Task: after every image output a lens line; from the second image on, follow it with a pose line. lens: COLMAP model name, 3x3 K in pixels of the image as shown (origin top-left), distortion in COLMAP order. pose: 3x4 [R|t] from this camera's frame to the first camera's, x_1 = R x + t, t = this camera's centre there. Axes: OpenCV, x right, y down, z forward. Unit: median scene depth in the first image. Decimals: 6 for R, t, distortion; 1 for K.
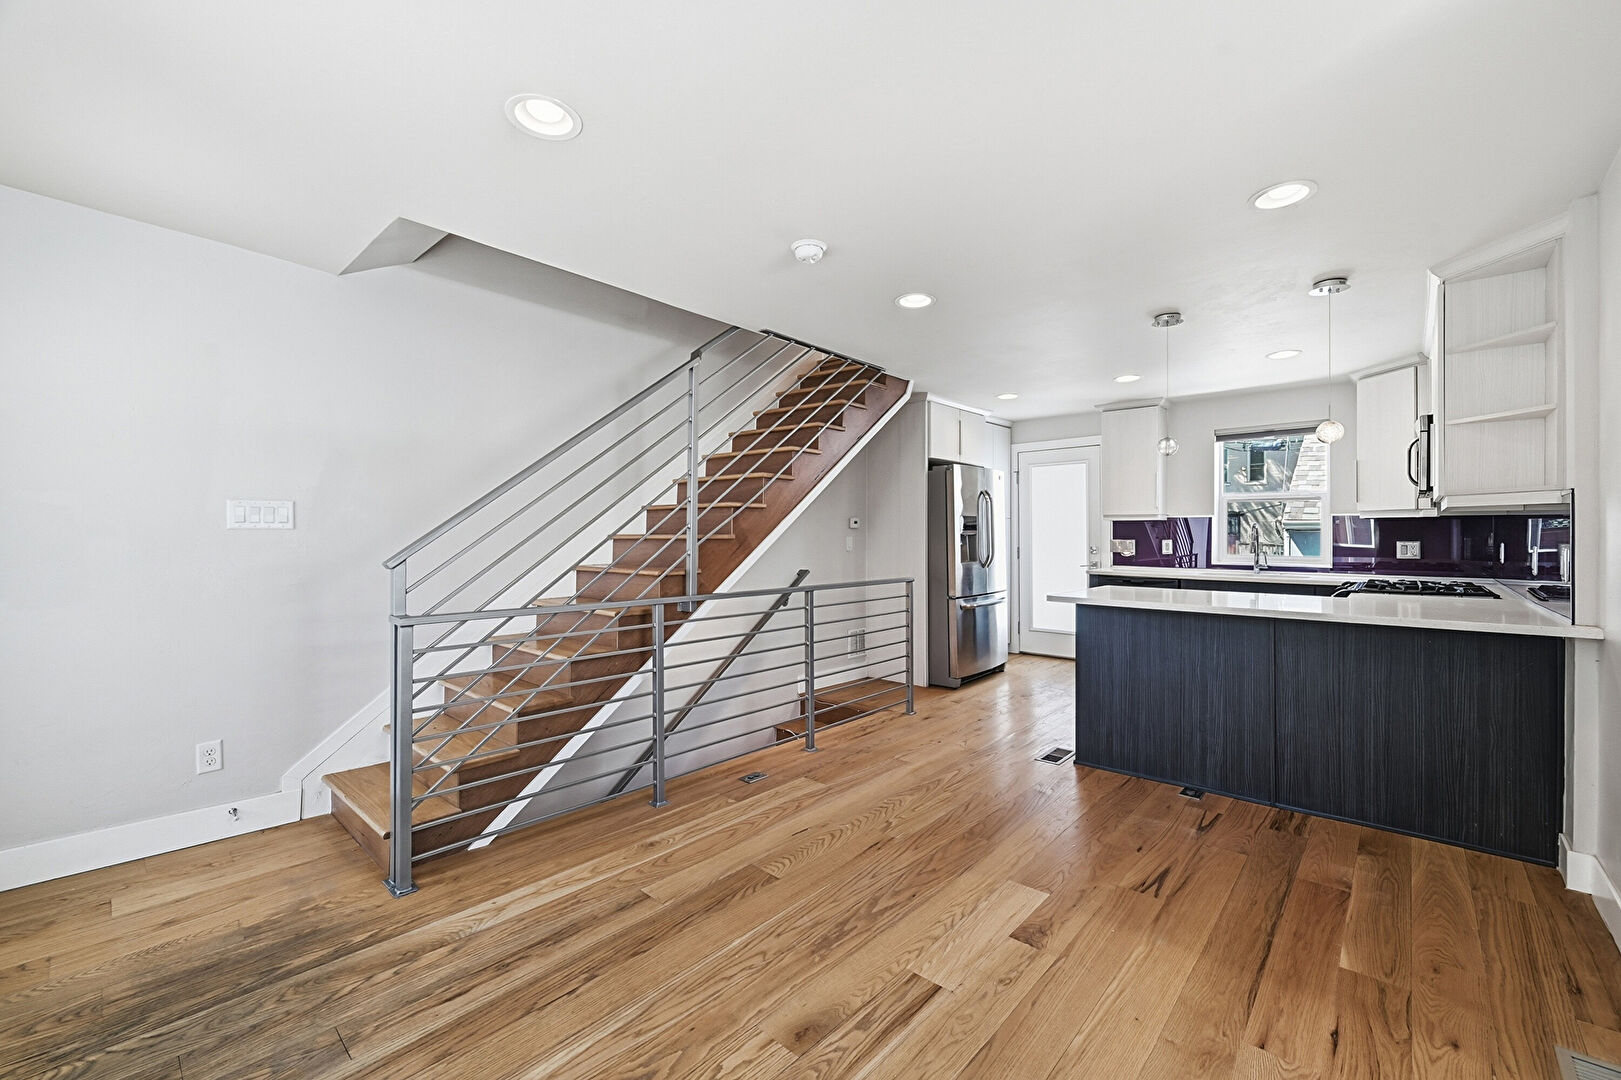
lens RADIAL K [[660.8, 0, 829.2], [0, 660.8, 522.6], [0, 0, 1]] dist [0.000048, -0.000085]
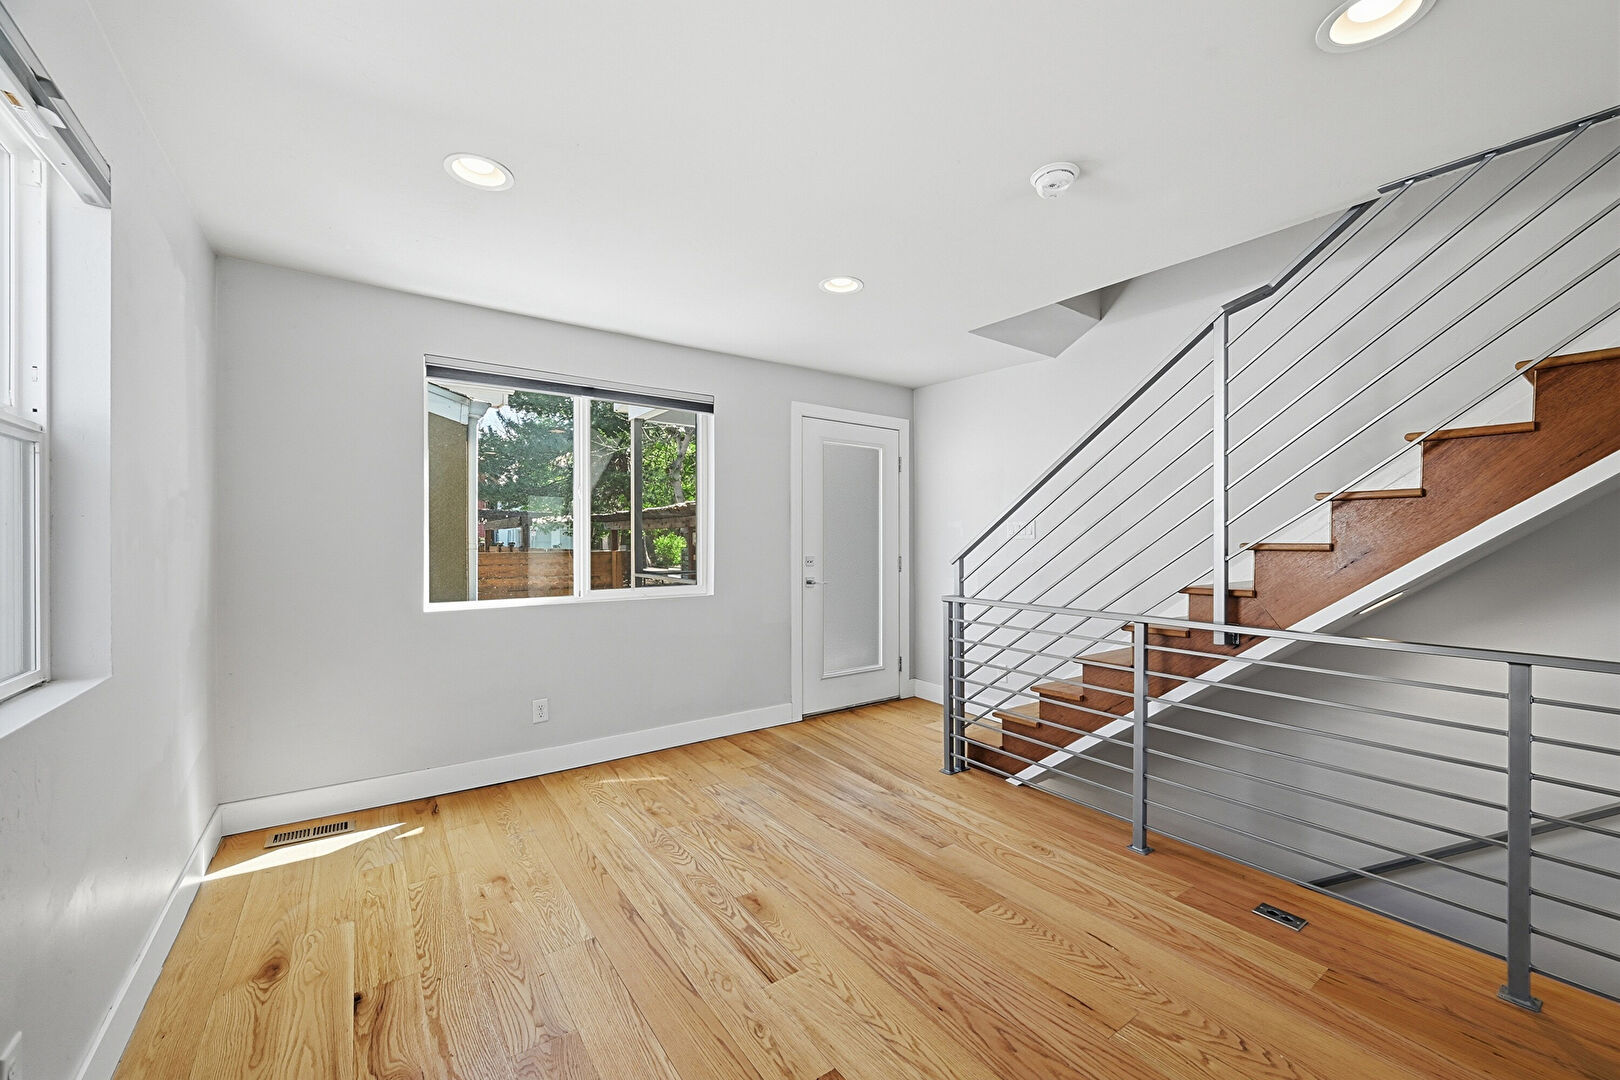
lens RADIAL K [[639.1, 0, 810.0], [0, 639.1, 540.0], [0, 0, 1]] dist [0.000499, 0.000063]
pose [[-0.230161, -0.003975, -0.973144, 0.921211], [0.015505, 0.999850, -0.007751, 0.017392], [0.973029, -0.016873, -0.230065, 1.059853]]
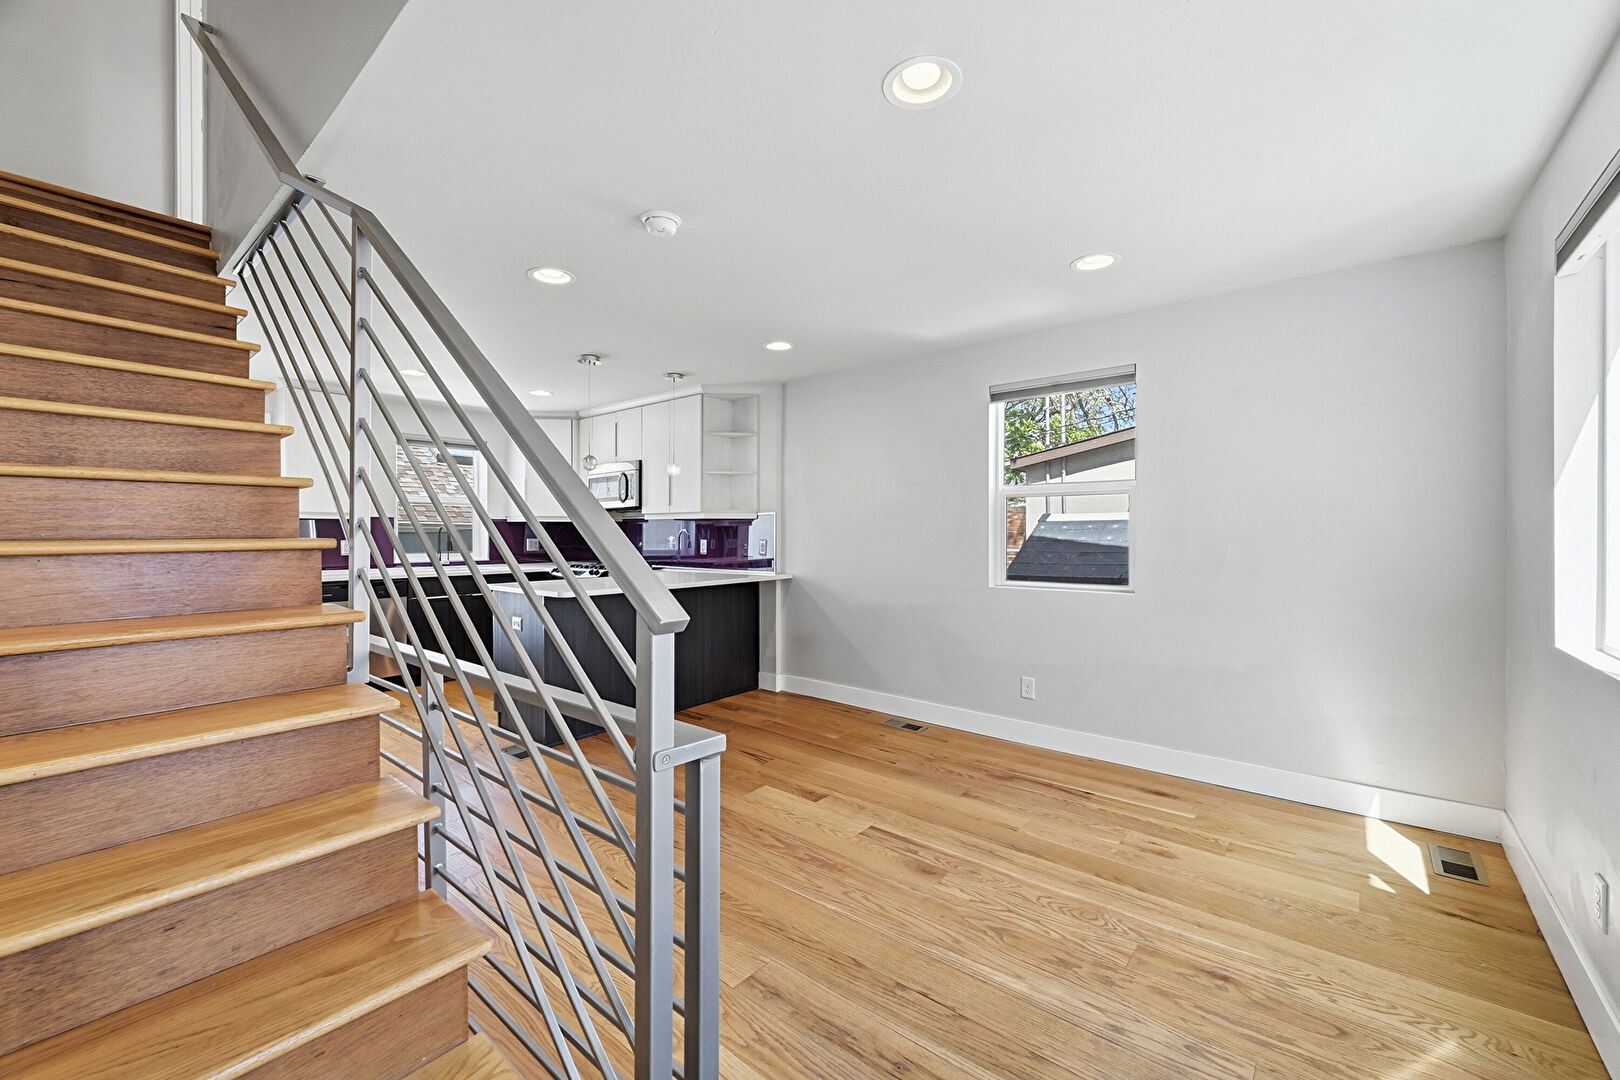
lens RADIAL K [[639.1, 0, 810.0], [0, 639.1, 540.0], [0, 0, 1]] dist [0.000499, 0.000063]
pose [[-0.018328, -0.012726, 0.999751, -1.081015], [-0.016399, 0.999788, 0.012426, 0.010510], [-0.999698, -0.016167, -0.018533, 0.964791]]
